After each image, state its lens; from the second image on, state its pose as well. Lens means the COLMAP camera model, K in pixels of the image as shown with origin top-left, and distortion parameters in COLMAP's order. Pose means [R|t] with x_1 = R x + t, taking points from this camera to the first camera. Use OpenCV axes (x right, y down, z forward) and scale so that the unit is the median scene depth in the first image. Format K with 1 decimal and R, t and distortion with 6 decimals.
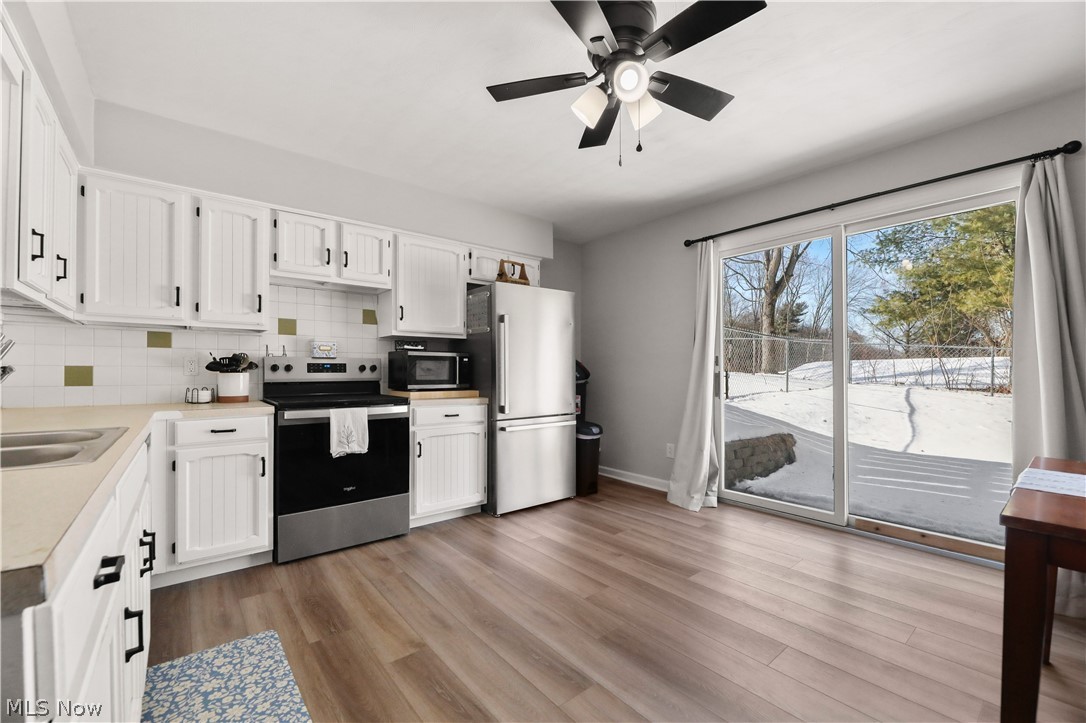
lens RADIAL K [[440.6, 0, 543.2], [0, 440.6, 367.1], [0, 0, 1]] dist [-0.001805, -0.003753]
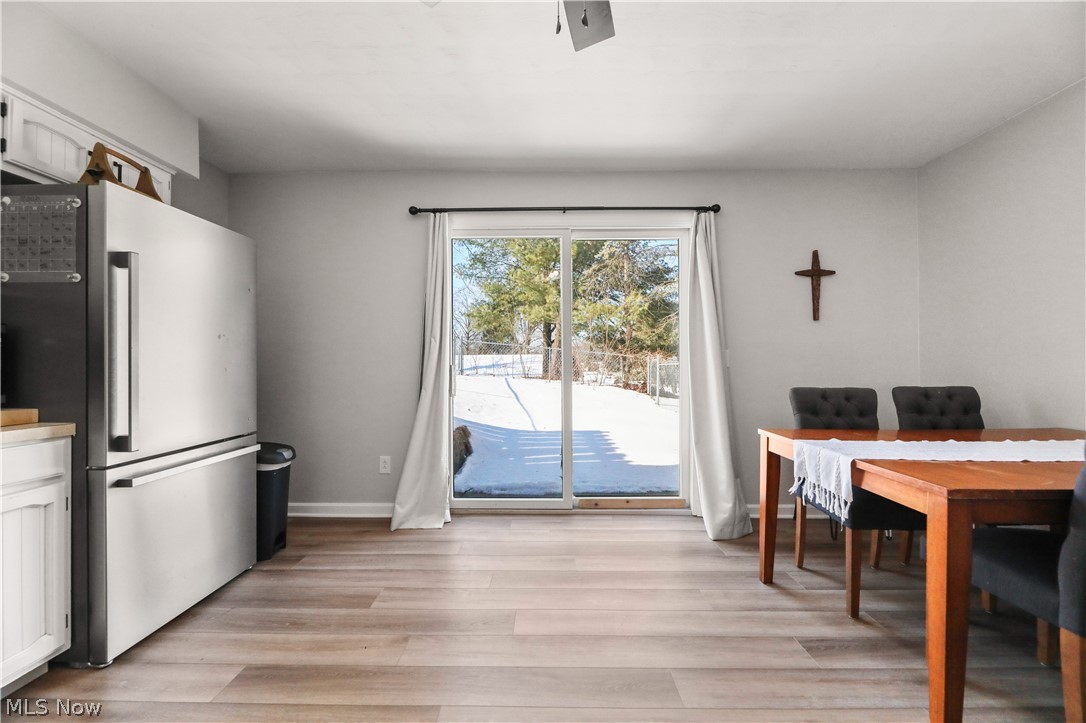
lens RADIAL K [[437.5, 0, 539.8], [0, 437.5, 360.7], [0, 0, 1]] dist [-0.002660, -0.000601]
pose [[0.647848, 0.005555, 0.761749, -0.169750], [-0.004707, 0.999984, -0.003290, 0.002761], [-0.761755, -0.001454, 0.647864, 0.343678]]
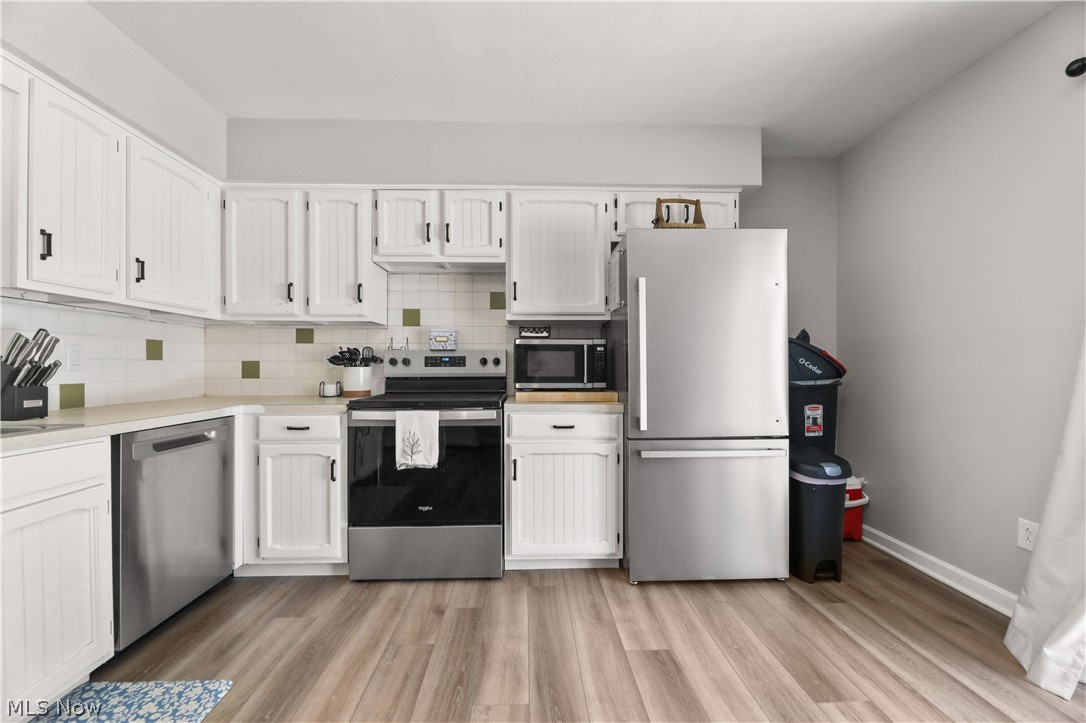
lens RADIAL K [[440.6, 0, 543.2], [0, 440.6, 367.1], [0, 0, 1]] dist [-0.001805, -0.003753]
pose [[0.800629, 0.000568, -0.599160, 0.195935], [0.007052, 0.999921, 0.010371, 0.005268], [0.599118, -0.012528, 0.800562, 0.411834]]
